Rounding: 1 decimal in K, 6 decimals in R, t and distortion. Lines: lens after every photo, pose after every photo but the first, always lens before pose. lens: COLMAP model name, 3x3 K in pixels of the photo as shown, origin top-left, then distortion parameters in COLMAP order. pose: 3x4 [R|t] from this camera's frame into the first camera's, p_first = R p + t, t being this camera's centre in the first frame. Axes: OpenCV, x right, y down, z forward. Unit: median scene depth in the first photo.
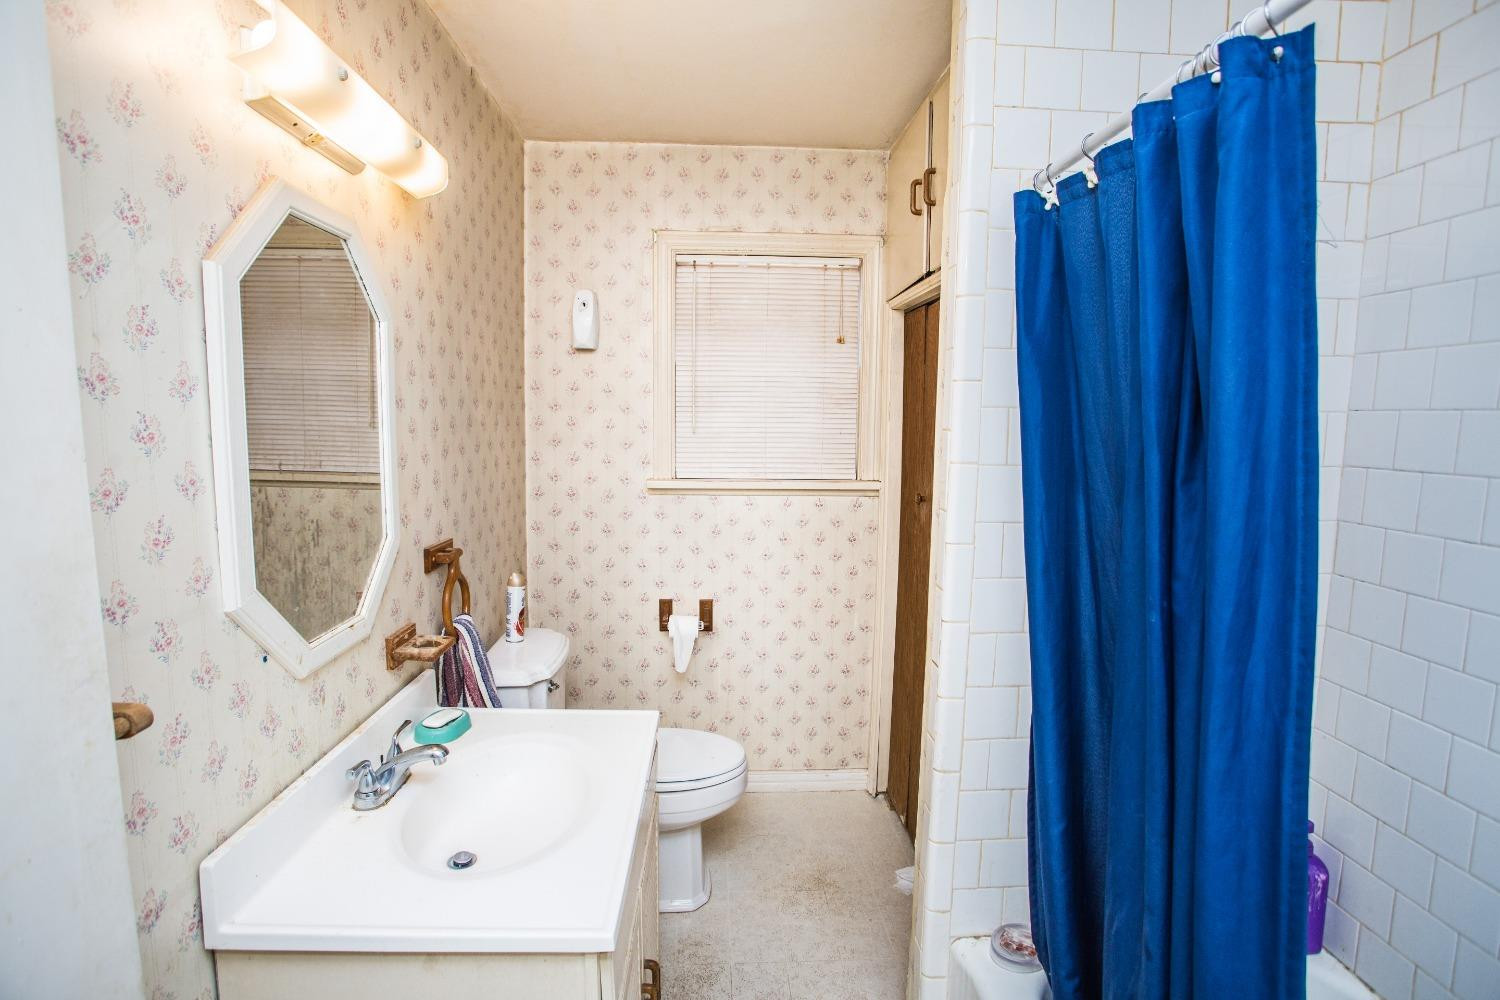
lens RADIAL K [[730.3, 0, 745.5], [0, 730.3, 498.7], [0, 0, 1]] dist [-0.078179, 0.040992]
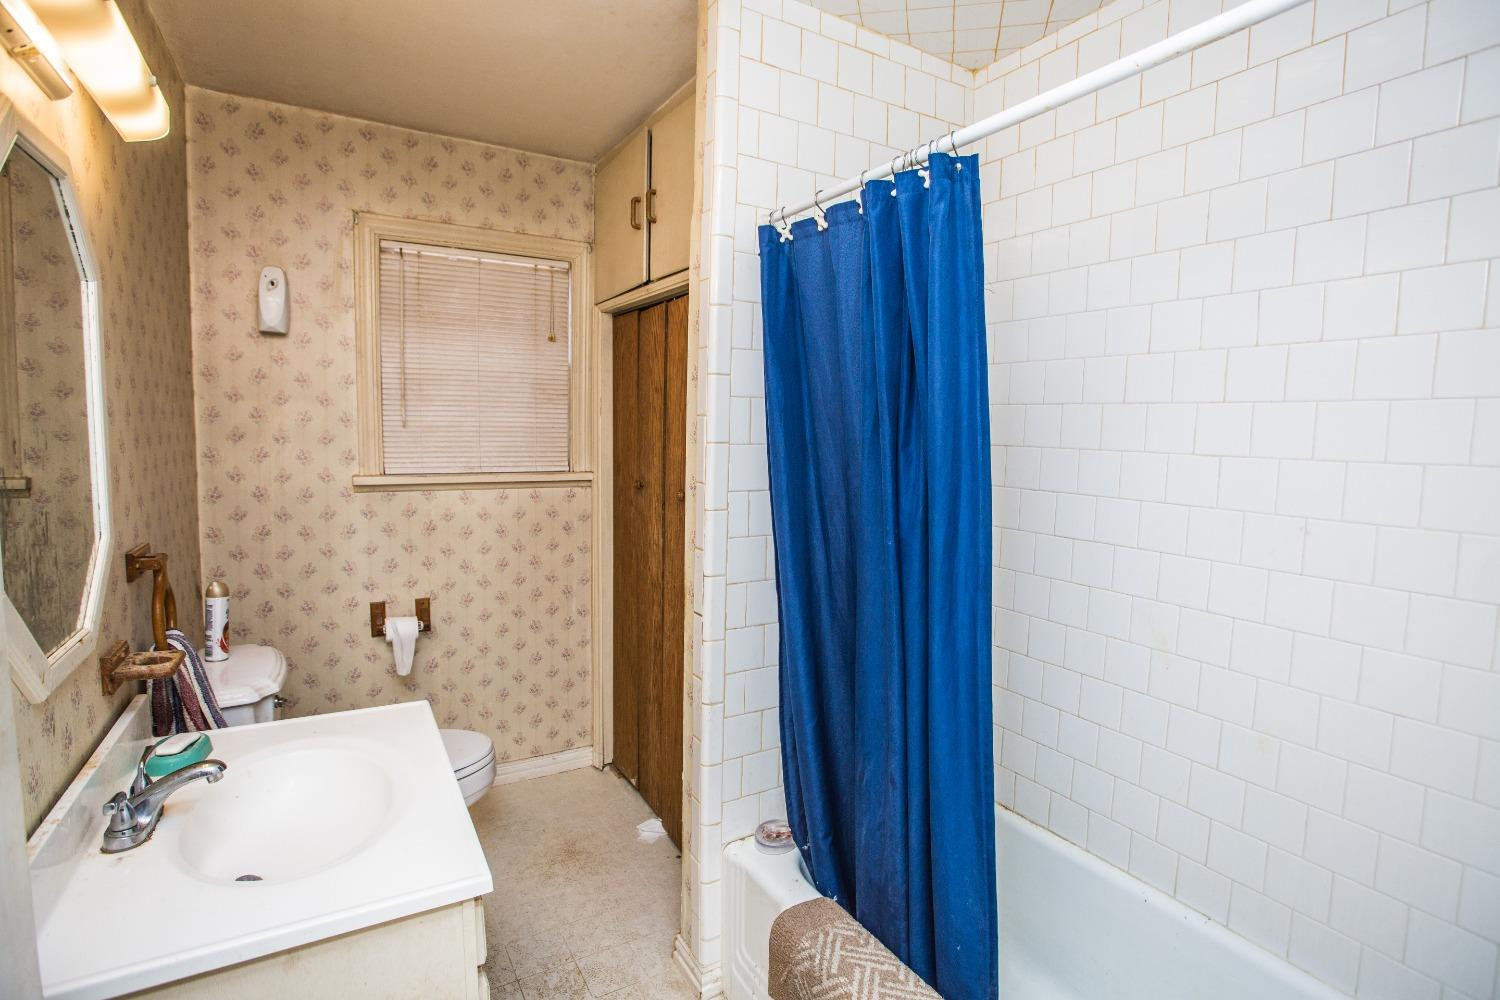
lens RADIAL K [[730.3, 0, 745.5], [0, 730.3, 498.7], [0, 0, 1]] dist [-0.078179, 0.040992]
pose [[0.883550, -0.040089, 0.466618, -0.124781], [0.043491, 0.999048, 0.003481, 0.022521], [-0.466313, 0.017218, 0.884452, -0.051399]]
